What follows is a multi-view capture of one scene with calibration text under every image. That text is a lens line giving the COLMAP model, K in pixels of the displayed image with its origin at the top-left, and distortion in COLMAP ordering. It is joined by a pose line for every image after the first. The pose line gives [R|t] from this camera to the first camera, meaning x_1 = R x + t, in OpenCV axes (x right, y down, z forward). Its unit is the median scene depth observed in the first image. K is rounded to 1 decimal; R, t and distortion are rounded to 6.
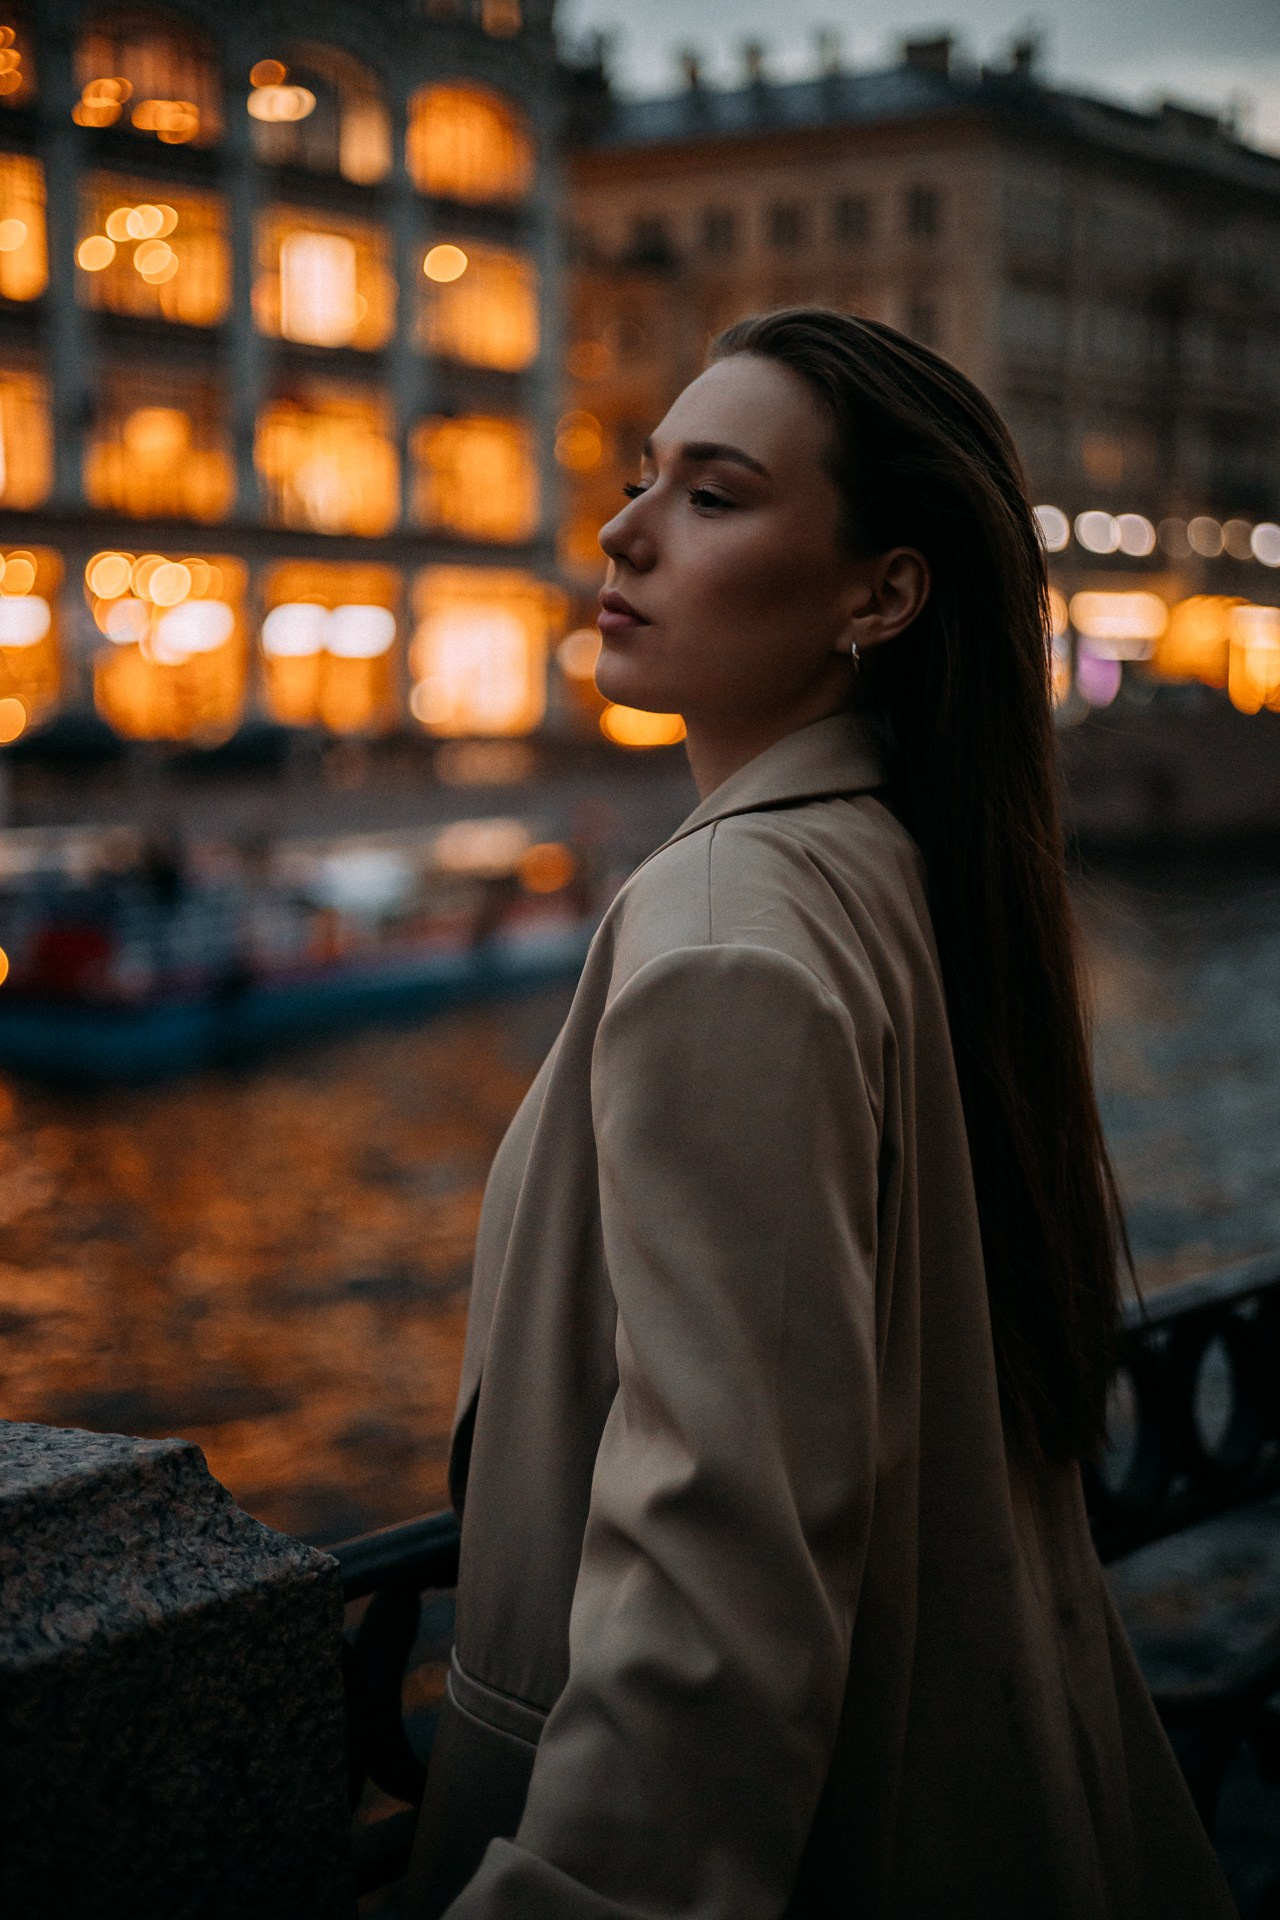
lens RADIAL K [[2812.6, 0, 640.0], [0, 2812.6, 960.0], [0, 0, 1]] dist [0.003072, -0.034447]
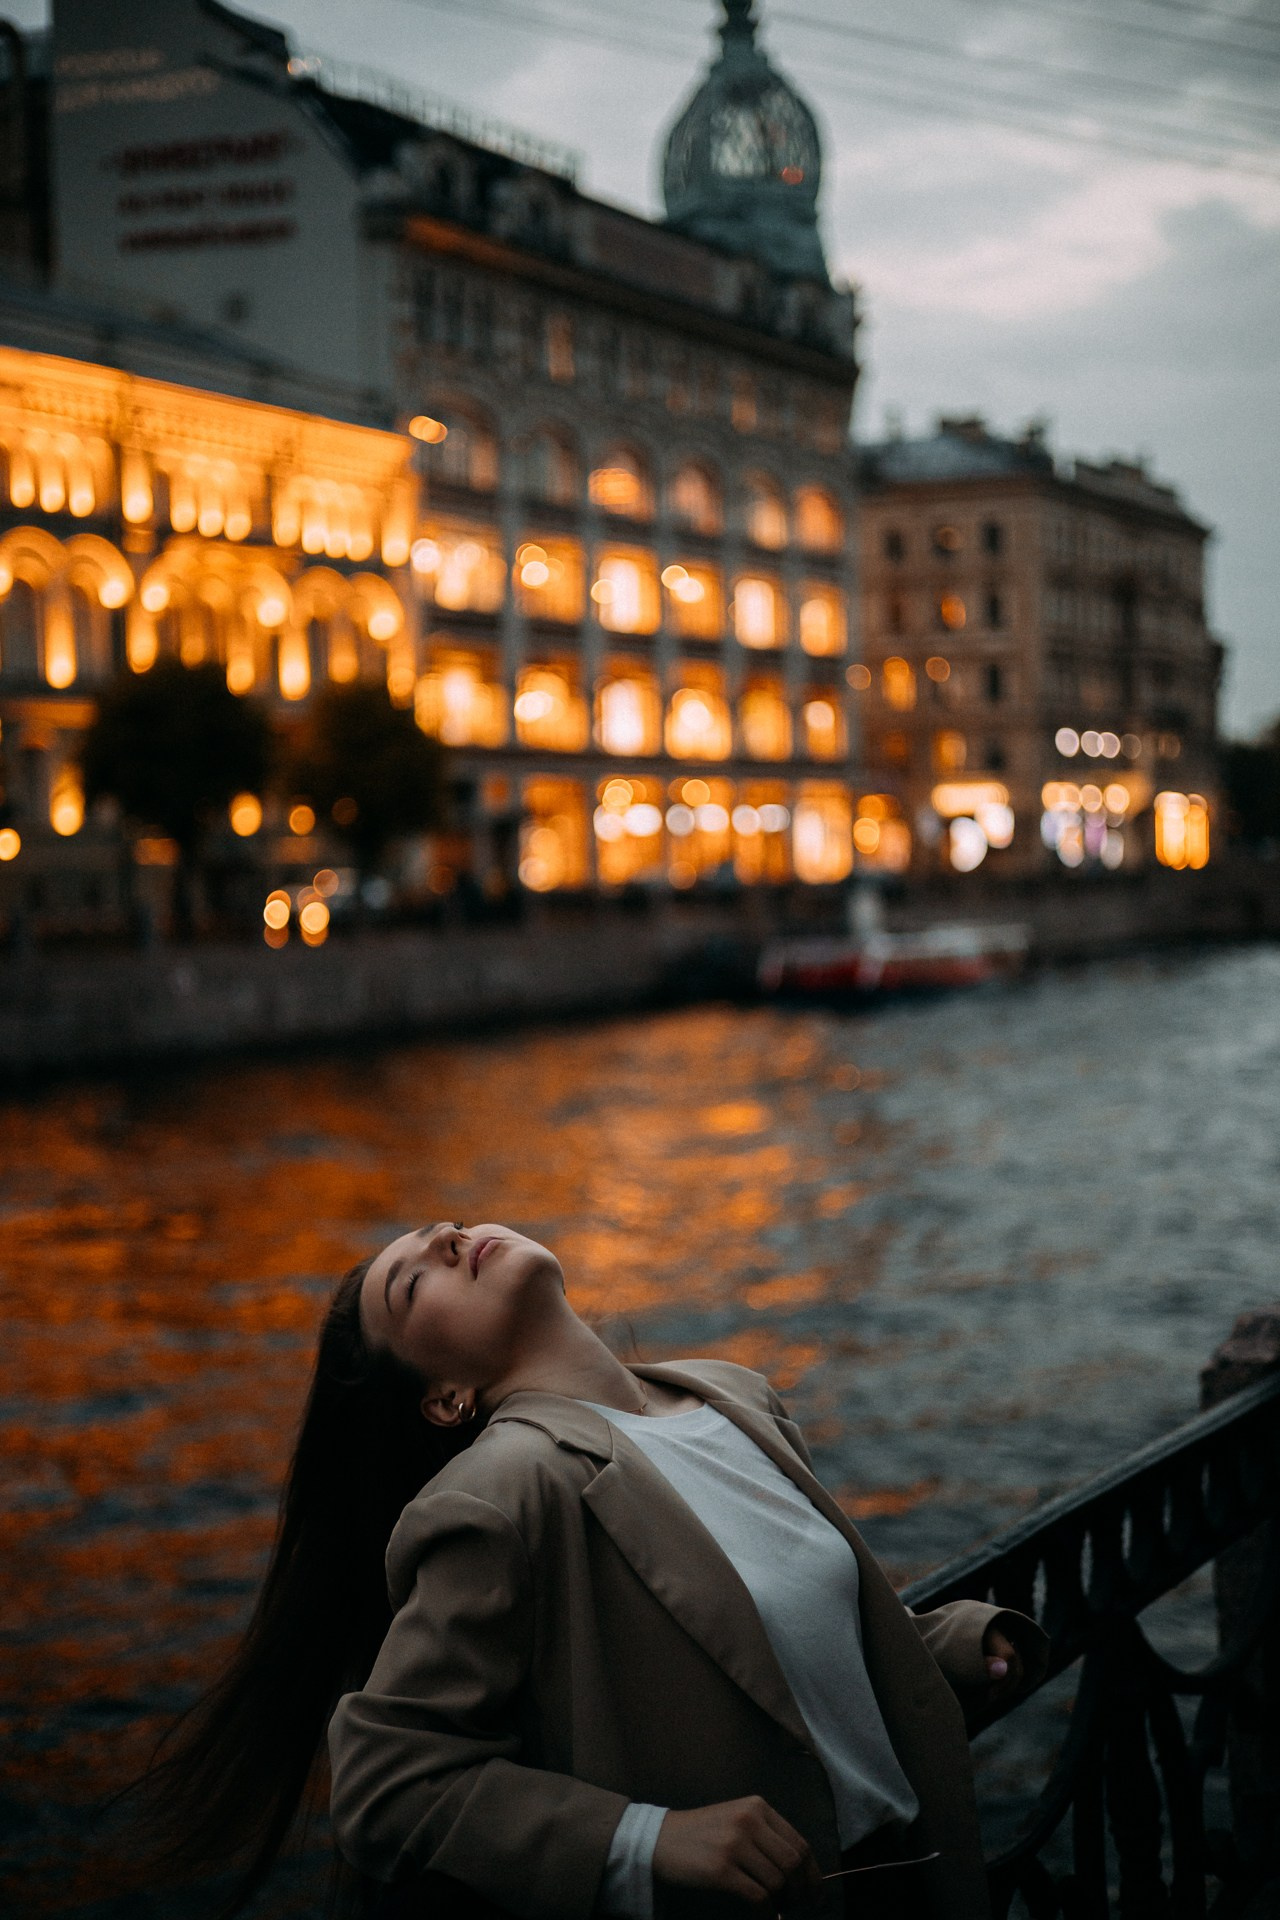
lens RADIAL K [[2812.6, 0, 640.0], [0, 2812.6, 960.0], [0, 0, 1]] dist [0.003072, -0.034447]
pose [[0.981746, -0.032057, 0.187476, -0.404903], [0.043590, 0.997381, -0.057721, 0.044059], [-0.185134, 0.064840, 0.980572, -0.474898]]
